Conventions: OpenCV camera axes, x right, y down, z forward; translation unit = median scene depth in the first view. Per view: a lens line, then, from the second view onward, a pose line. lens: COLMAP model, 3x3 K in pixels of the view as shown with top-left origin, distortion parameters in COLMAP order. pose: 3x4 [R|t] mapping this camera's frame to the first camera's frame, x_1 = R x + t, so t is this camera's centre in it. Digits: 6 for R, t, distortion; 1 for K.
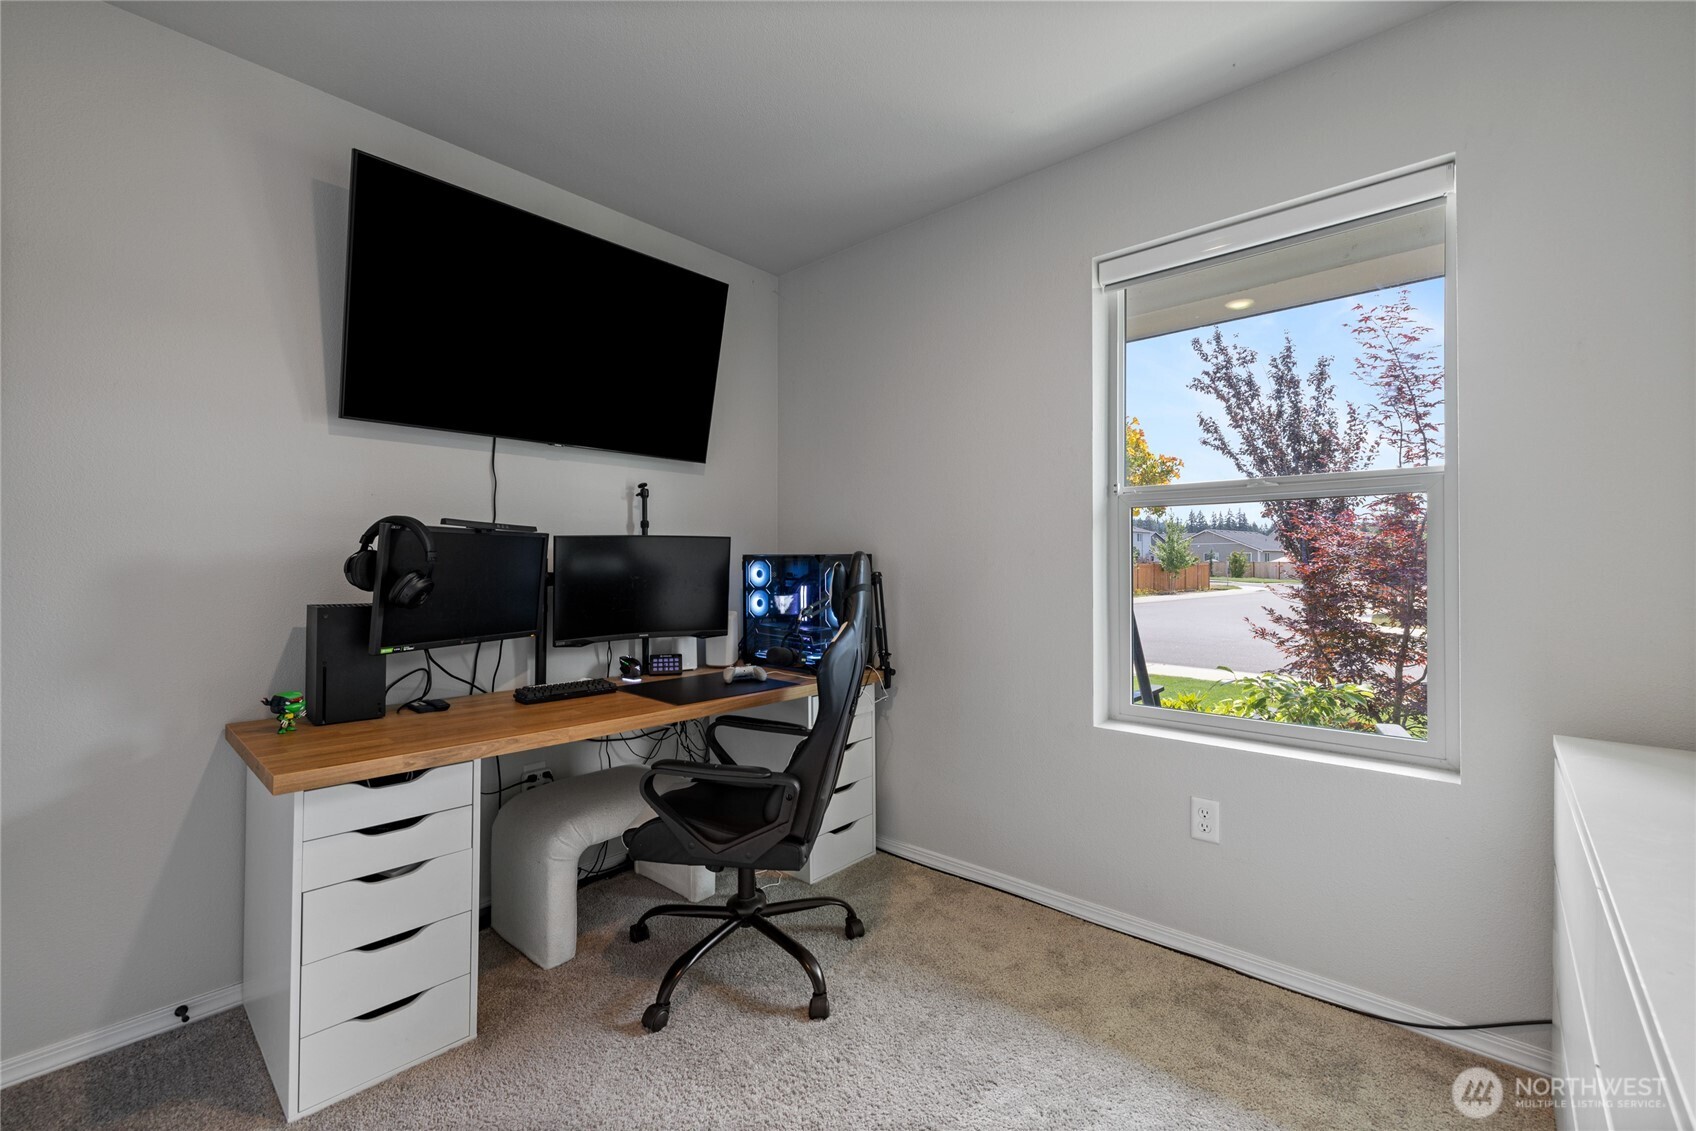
lens RADIAL K [[708.8, 0, 846.8], [0, 708.8, 560.0], [0, 0, 1]] dist [0.004964, 0.000295]
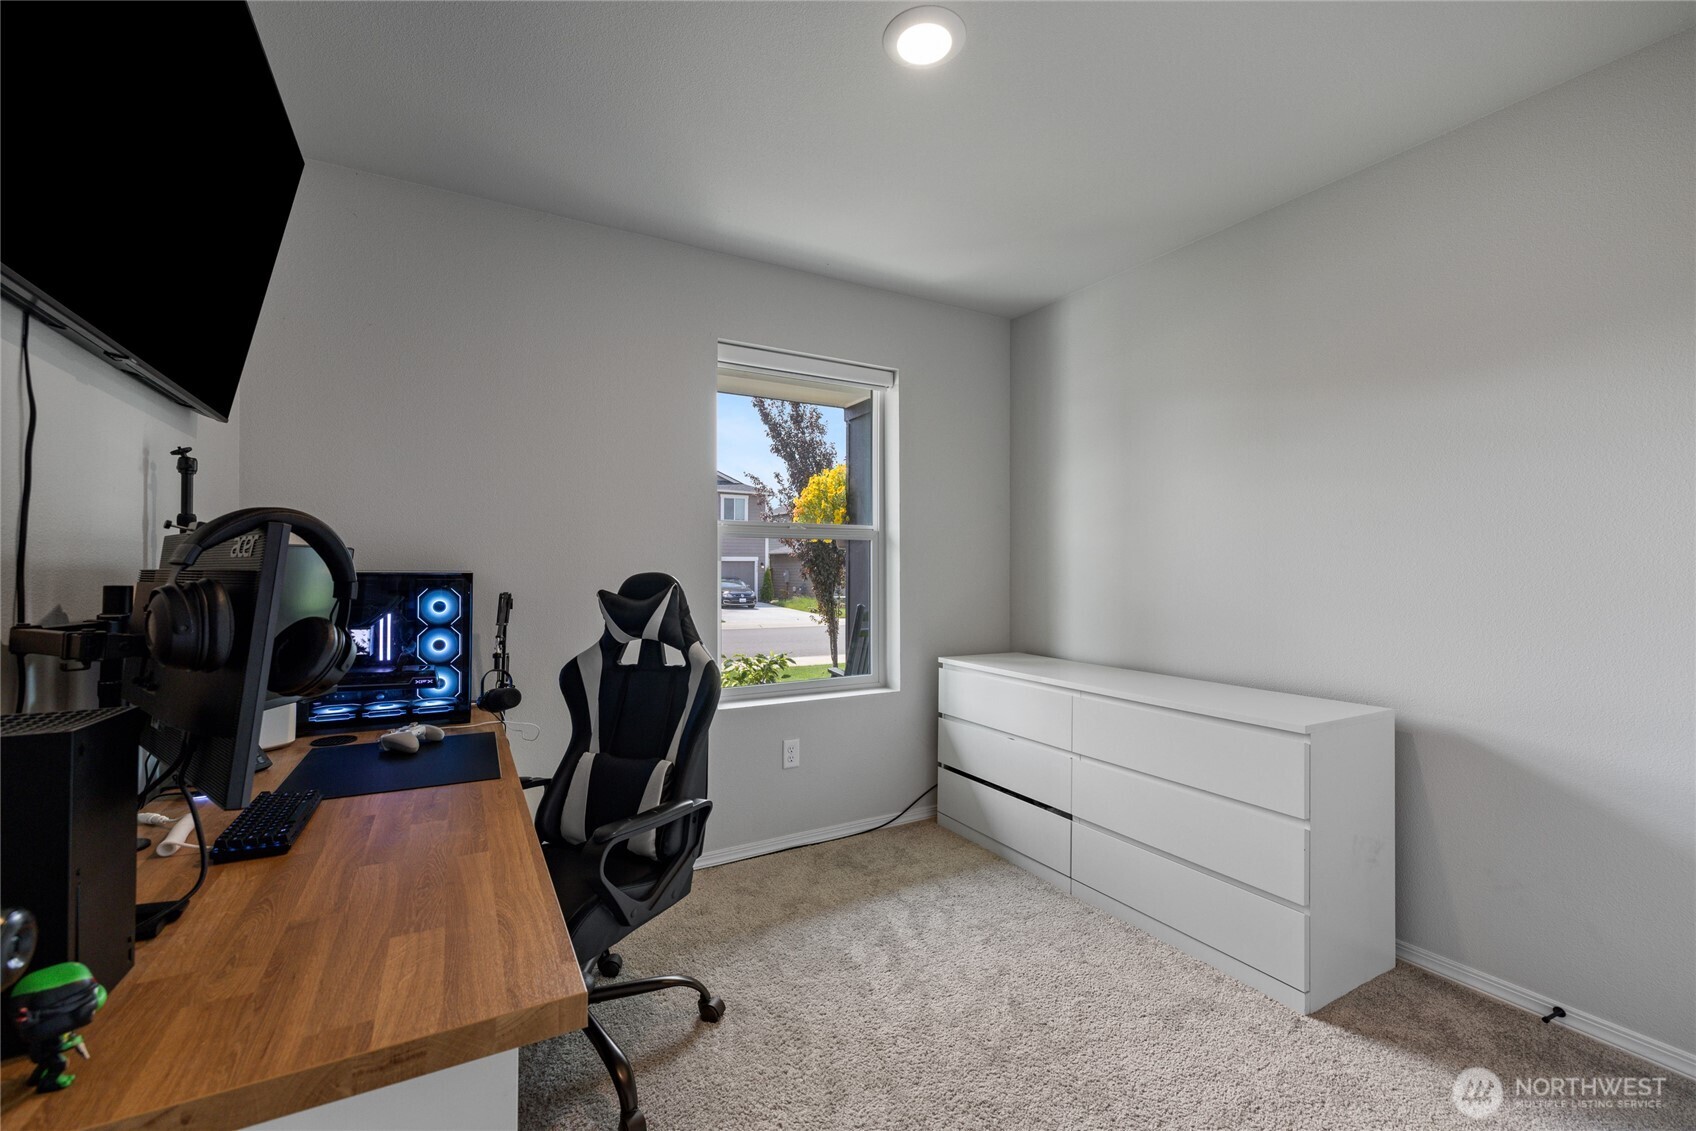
lens RADIAL K [[708.8, 0, 847.5], [0, 708.8, 566.9], [0, 0, 1]] dist [0.004964, 0.000295]
pose [[0.321377, 0.003002, 0.946946, -0.855676], [-0.002270, 0.999995, -0.002400, -0.017521], [-0.946949, -0.001378, 0.321382, 0.421767]]
